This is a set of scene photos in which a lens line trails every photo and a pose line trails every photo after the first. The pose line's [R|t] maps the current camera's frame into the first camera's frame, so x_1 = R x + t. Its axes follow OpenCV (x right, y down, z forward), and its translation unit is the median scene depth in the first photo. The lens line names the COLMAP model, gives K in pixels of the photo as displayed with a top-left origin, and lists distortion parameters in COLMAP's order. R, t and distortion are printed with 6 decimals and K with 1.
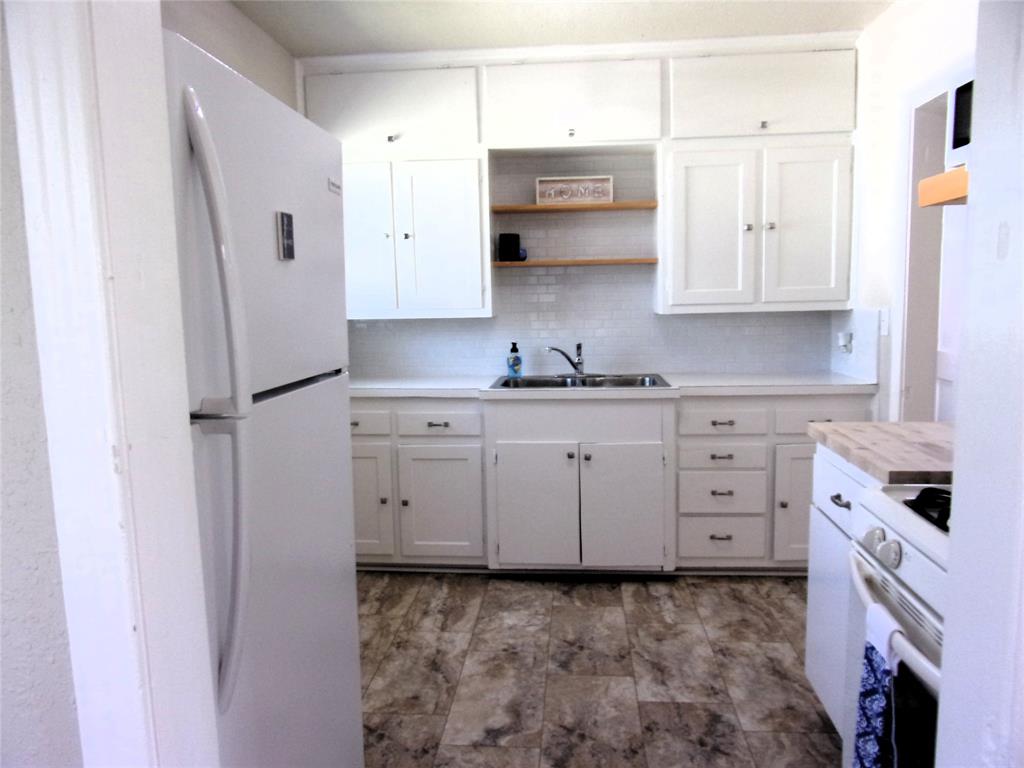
lens RADIAL K [[766.8, 0, 514.5], [0, 766.8, 389.0], [0, 0, 1]] dist [-0.008188, -0.003370]
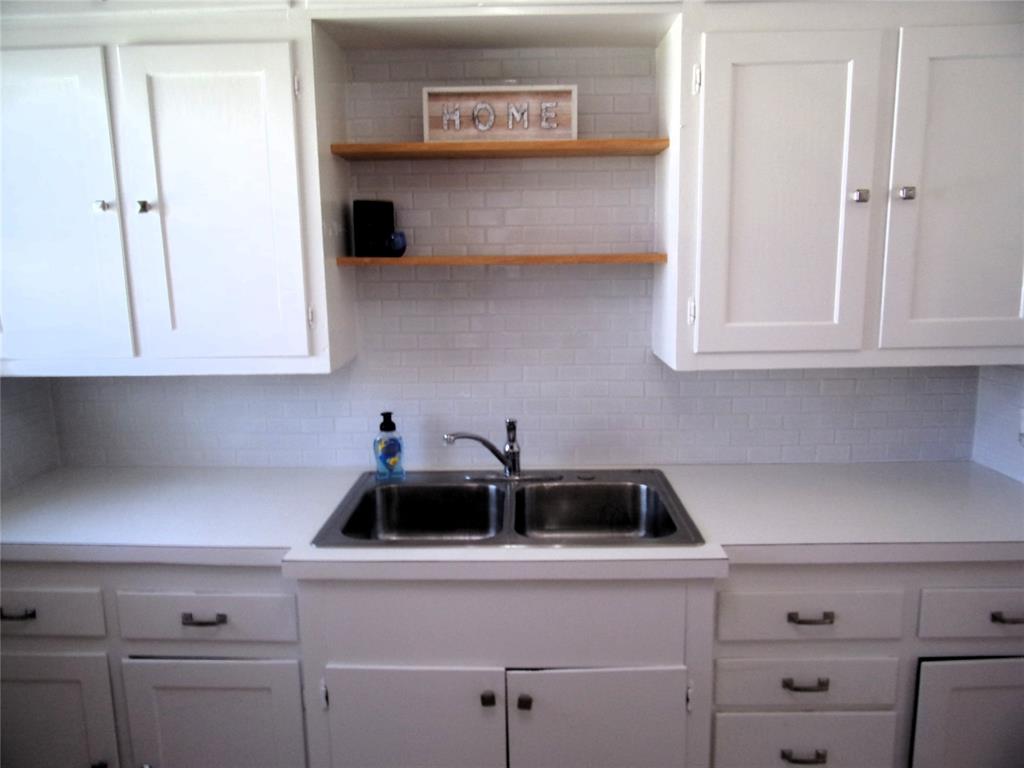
lens RADIAL K [[766.8, 0, 511.2], [0, 766.8, 377.5], [0, 0, 1]] dist [-0.008188, -0.003370]
pose [[0.998289, -0.004928, 0.058260, 0.055542], [0.001983, 0.998722, 0.050506, -0.114477], [-0.058435, -0.050305, 0.997023, 0.497957]]
